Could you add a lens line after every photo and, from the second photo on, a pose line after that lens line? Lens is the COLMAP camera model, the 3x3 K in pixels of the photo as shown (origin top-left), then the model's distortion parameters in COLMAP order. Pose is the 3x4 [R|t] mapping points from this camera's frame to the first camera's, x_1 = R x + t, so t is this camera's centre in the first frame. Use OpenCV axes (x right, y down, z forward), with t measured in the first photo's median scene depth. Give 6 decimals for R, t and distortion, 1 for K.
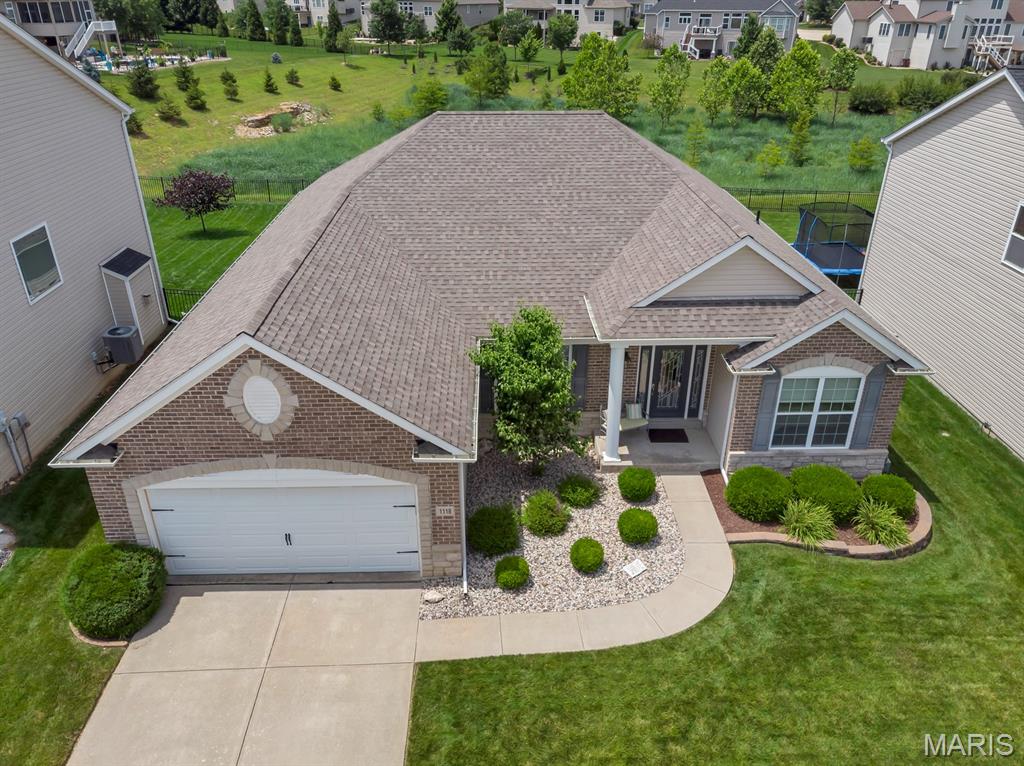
lens RADIAL K [[754.0, 0, 515.4], [0, 754.0, 377.4], [0, 0, 1]] dist [0.000917, 0.014585]
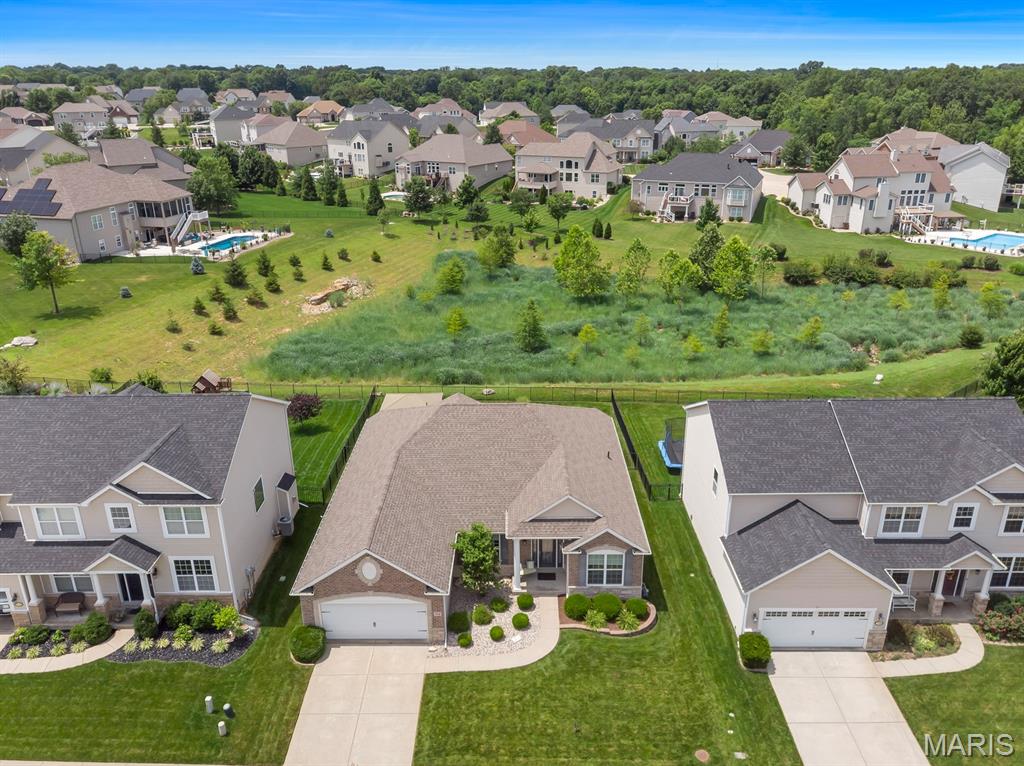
lens RADIAL K [[754.0, 0, 509.7], [0, 754.0, 382.4], [0, 0, 1]] dist [0.000917, 0.014585]
pose [[0.999200, -0.000955, -0.039989, 0.205541], [-0.003353, 0.994198, -0.107513, -0.264695], [0.039859, 0.107562, 0.993399, -1.300197]]
